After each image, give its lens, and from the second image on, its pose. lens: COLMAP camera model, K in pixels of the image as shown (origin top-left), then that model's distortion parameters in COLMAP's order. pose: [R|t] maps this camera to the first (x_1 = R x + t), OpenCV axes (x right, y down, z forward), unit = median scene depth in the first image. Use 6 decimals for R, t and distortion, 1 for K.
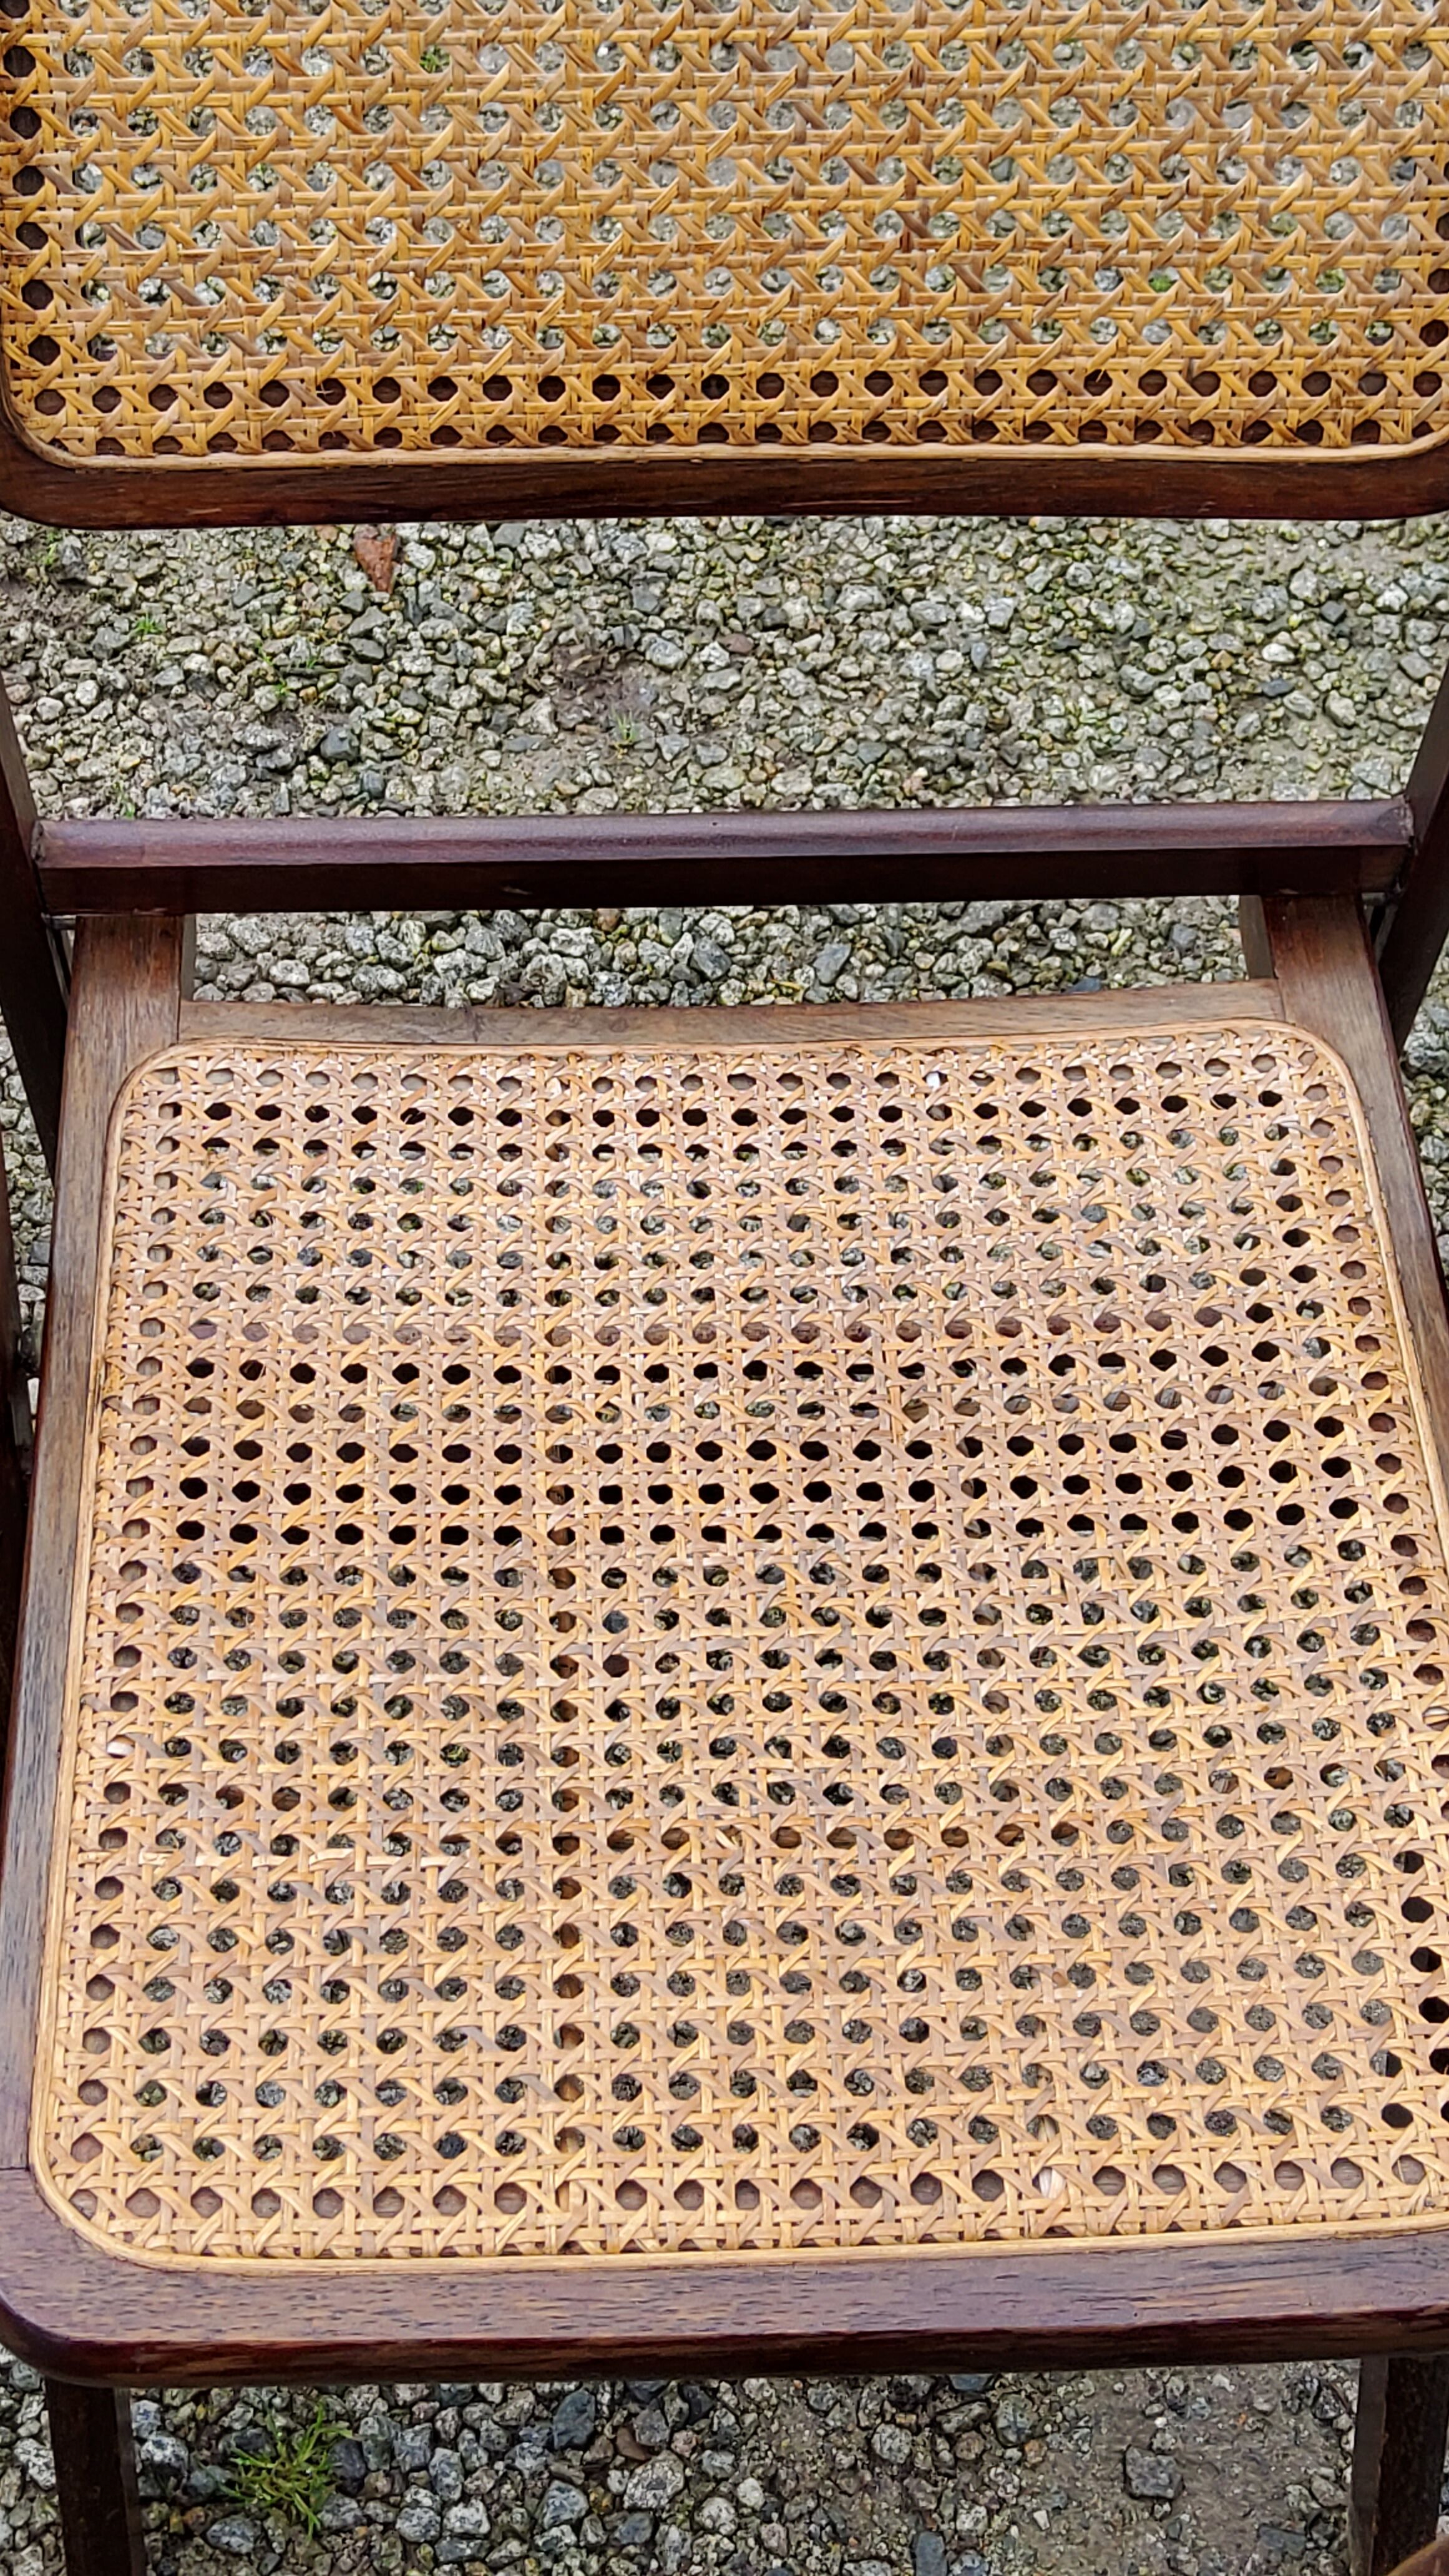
lens RADIAL K [[3717.1, 0, 717.7], [0, 3717.1, 1178.6], [0, 0, 1]] dist [0.160438, -0.329978]
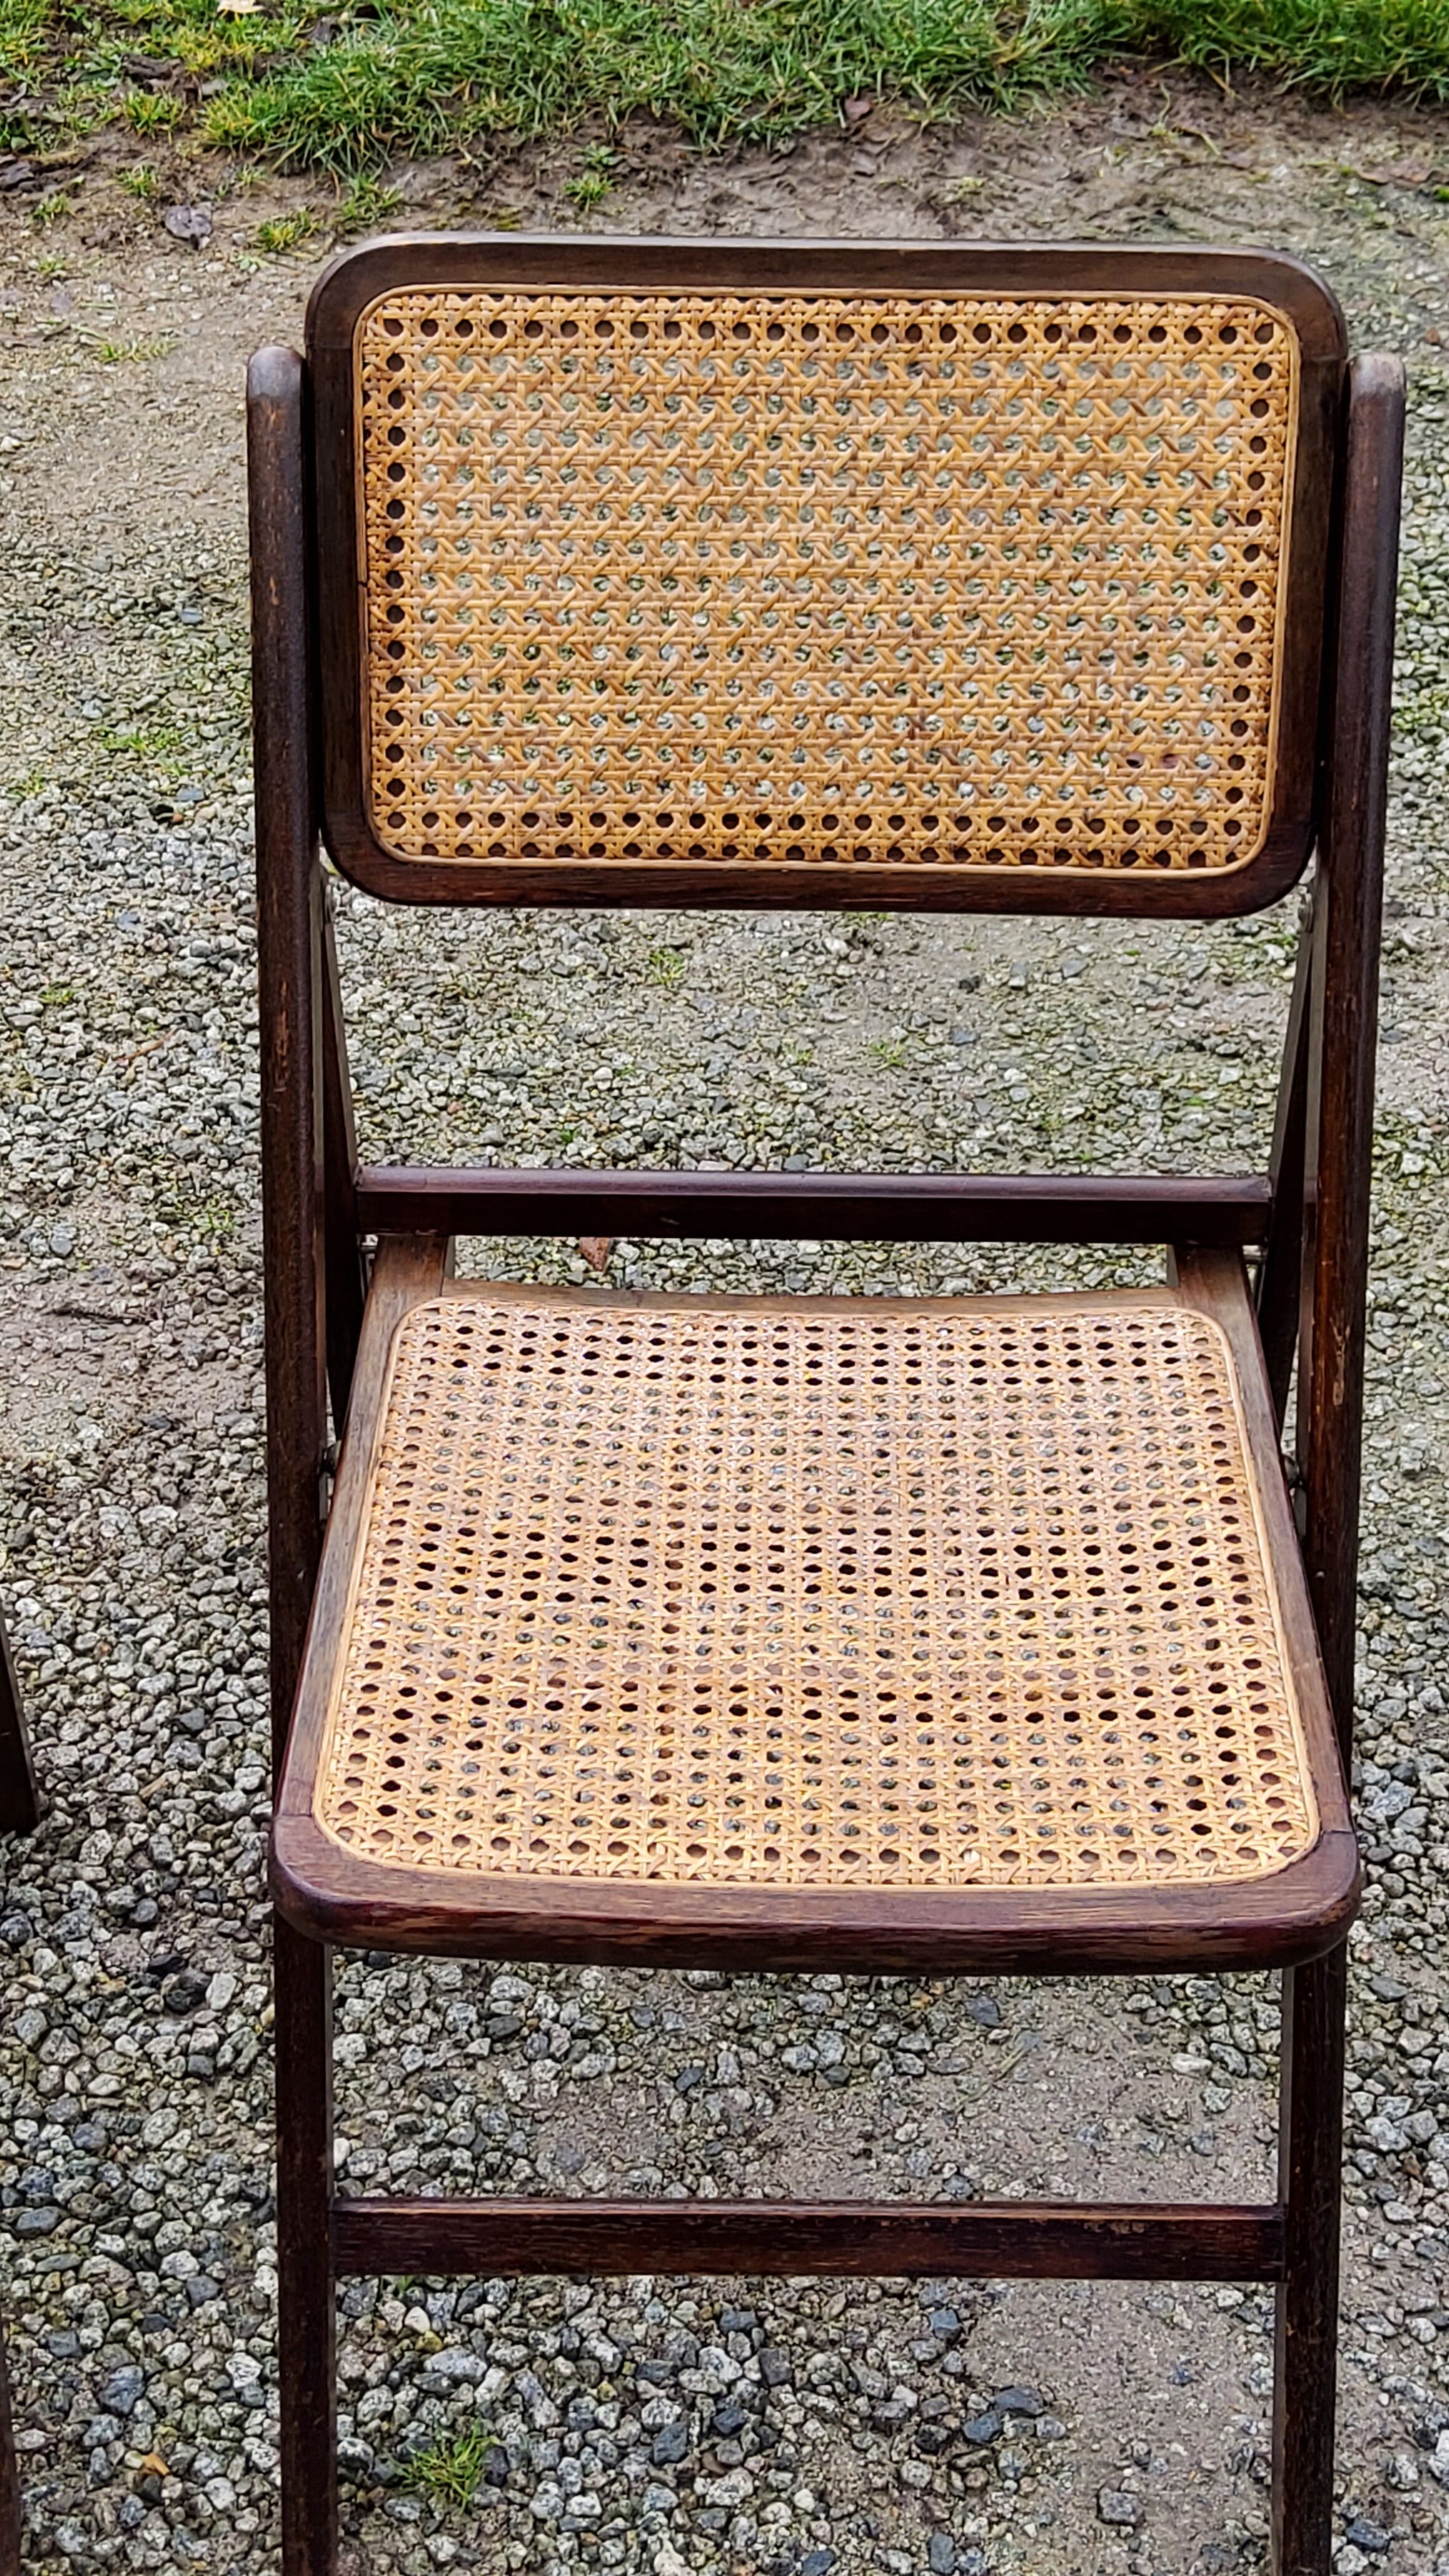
lens RADIAL K [[3758.6, 0, 729.2], [0, 3758.6, 1253.9], [0, 0, 1]] dist [0.180675, -0.504120]
pose [[0.997828, 0.019558, -0.062909, 0.056849], [-0.038900, 0.945585, -0.323041, 0.369277], [0.053168, 0.324786, 0.944292, -0.369470]]
